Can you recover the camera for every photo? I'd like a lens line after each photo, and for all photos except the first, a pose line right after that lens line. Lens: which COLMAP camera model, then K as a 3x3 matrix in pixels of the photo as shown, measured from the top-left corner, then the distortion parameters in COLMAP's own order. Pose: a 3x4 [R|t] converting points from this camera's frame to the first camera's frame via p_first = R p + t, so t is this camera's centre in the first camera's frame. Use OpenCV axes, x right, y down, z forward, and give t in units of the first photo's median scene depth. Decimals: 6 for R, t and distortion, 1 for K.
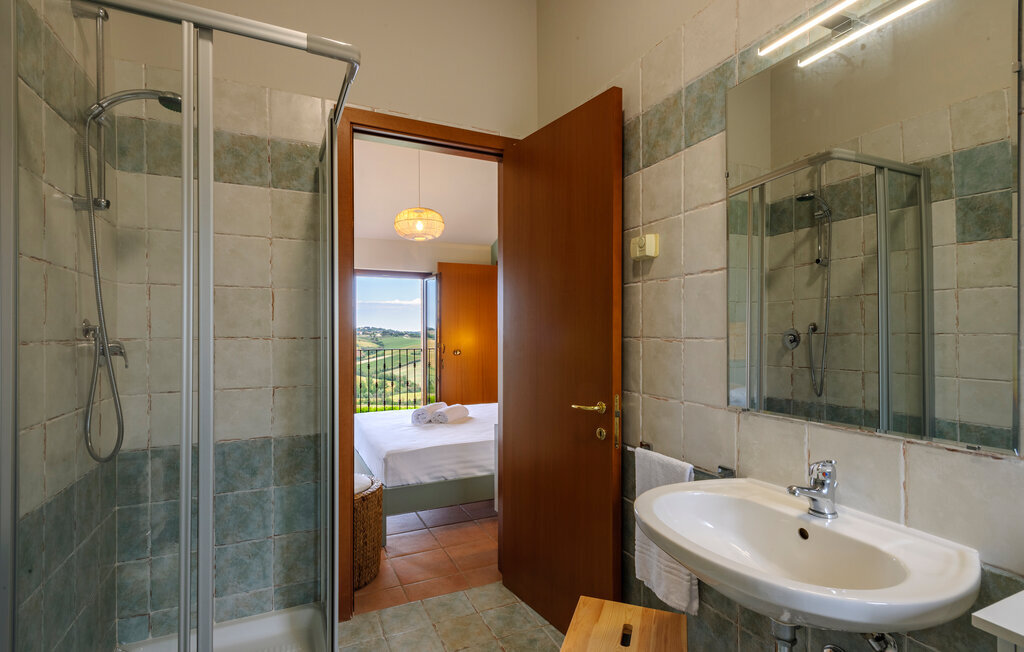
lens RADIAL K [[485.6, 0, 512.7], [0, 485.6, 328.9], [0, 0, 1]] dist [0.004282, -0.000146]
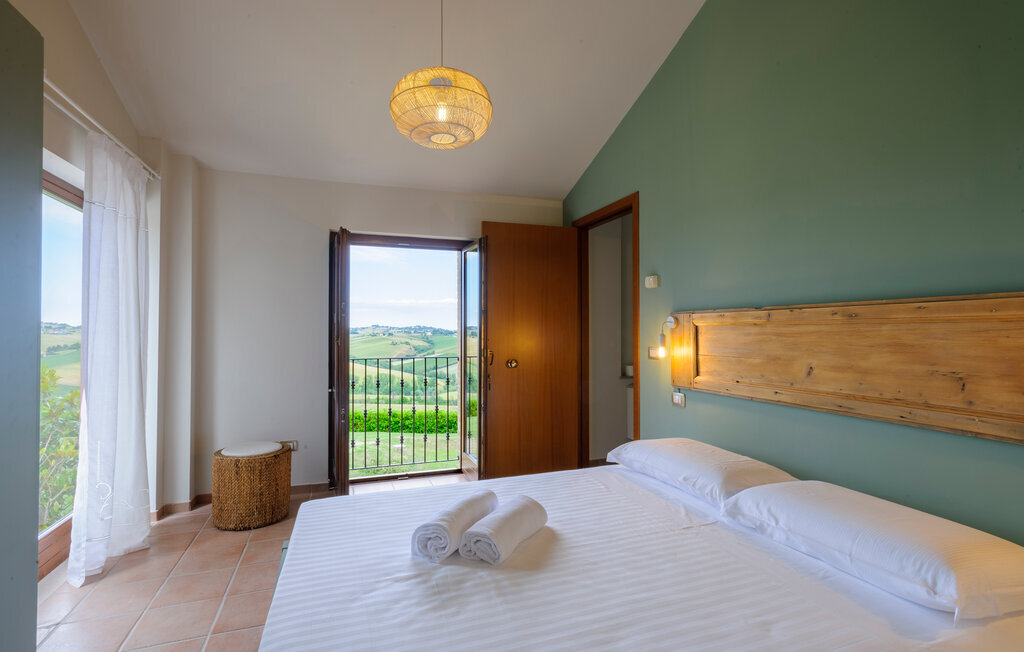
lens RADIAL K [[485.6, 0, 511.3], [0, 485.6, 325.4], [0, 0, 1]] dist [0.004282, -0.000146]
pose [[0.995001, -0.000043, -0.099869, -0.050960], [-0.000475, 0.999987, -0.005163, 0.001652], [0.099868, 0.005185, 0.994987, 0.362835]]
